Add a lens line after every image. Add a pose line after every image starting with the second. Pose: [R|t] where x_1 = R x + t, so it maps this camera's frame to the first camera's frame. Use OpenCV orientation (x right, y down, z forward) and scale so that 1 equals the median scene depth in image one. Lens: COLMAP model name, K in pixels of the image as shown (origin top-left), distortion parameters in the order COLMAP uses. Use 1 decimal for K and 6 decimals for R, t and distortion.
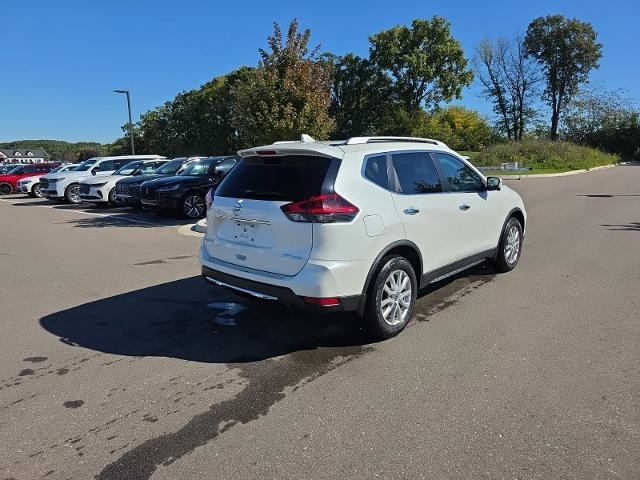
lens RADIAL K [[430.5, 0, 320.0], [0, 430.5, 240.0], [0, 0, 1]] dist [0.054728, -0.055992]
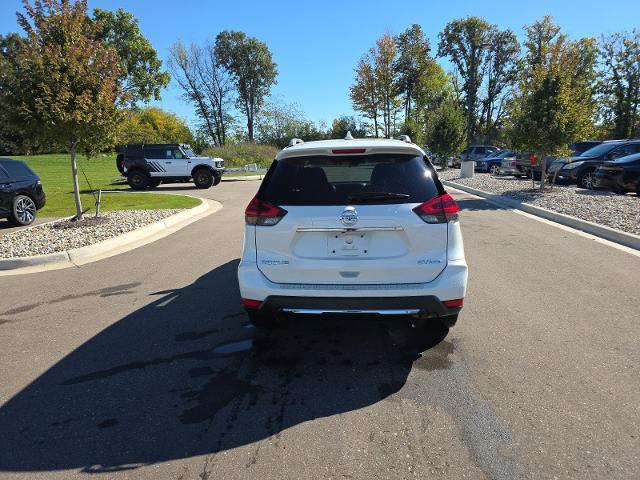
lens RADIAL K [[430.5, 0, 320.0], [0, 430.5, 240.0], [0, 0, 1]] dist [0.054728, -0.055992]
pose [[0.773357, -0.123423, 0.621841, -0.052338], [0.126767, 0.991163, 0.039073, -0.004708], [-0.621168, 0.048612, 0.782168, 0.025975]]
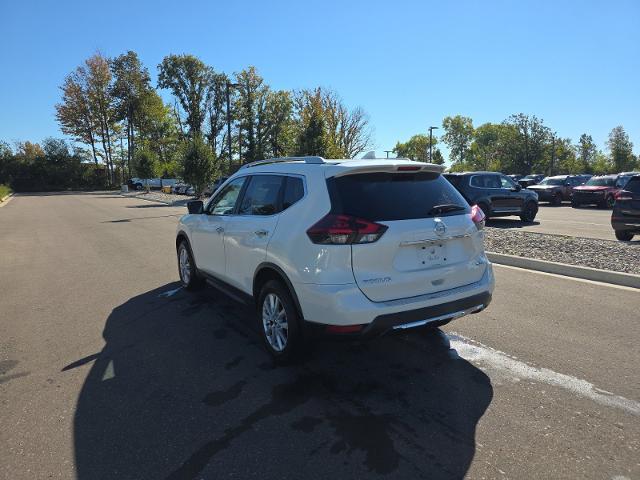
lens RADIAL K [[430.5, 0, 320.0], [0, 430.5, 240.0], [0, 0, 1]] dist [0.054728, -0.055992]
pose [[0.239126, -0.116641, 0.963957, -0.077453], [0.186615, 0.979772, 0.072262, -0.011068], [-0.952887, 0.162609, 0.256056, 0.069324]]
